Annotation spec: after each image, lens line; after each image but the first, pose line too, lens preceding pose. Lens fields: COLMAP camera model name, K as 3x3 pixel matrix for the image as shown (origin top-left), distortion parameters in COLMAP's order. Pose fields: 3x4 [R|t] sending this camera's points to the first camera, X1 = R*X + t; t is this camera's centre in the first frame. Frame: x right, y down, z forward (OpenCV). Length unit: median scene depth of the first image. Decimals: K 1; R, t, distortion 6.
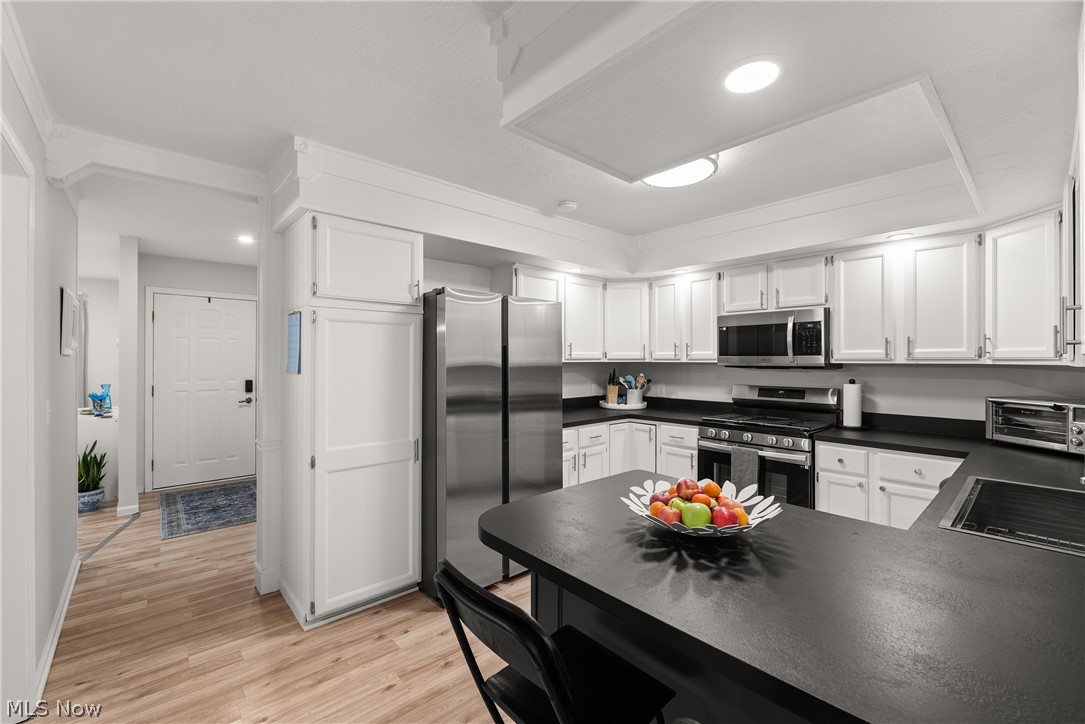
lens RADIAL K [[450.9, 0, 542.5], [0, 450.9, 362.0], [0, 0, 1]] dist [-0.000398, -0.000291]
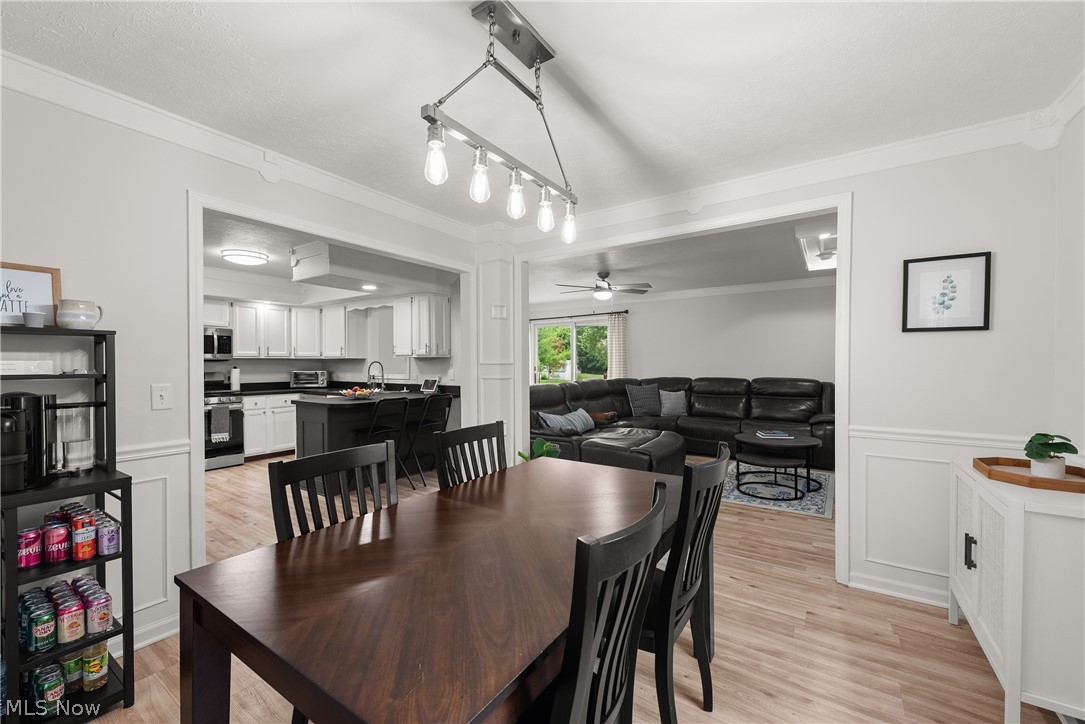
lens RADIAL K [[434.0, 0, 542.5], [0, 434.0, 362.0], [0, 0, 1]] dist [-0.000544, -0.000062]
pose [[-0.240359, 0.000039, 0.970684, -1.609549], [0.000620, 1.000000, 0.000113, 0.021614], [-0.970684, 0.000629, -0.240359, 0.170855]]
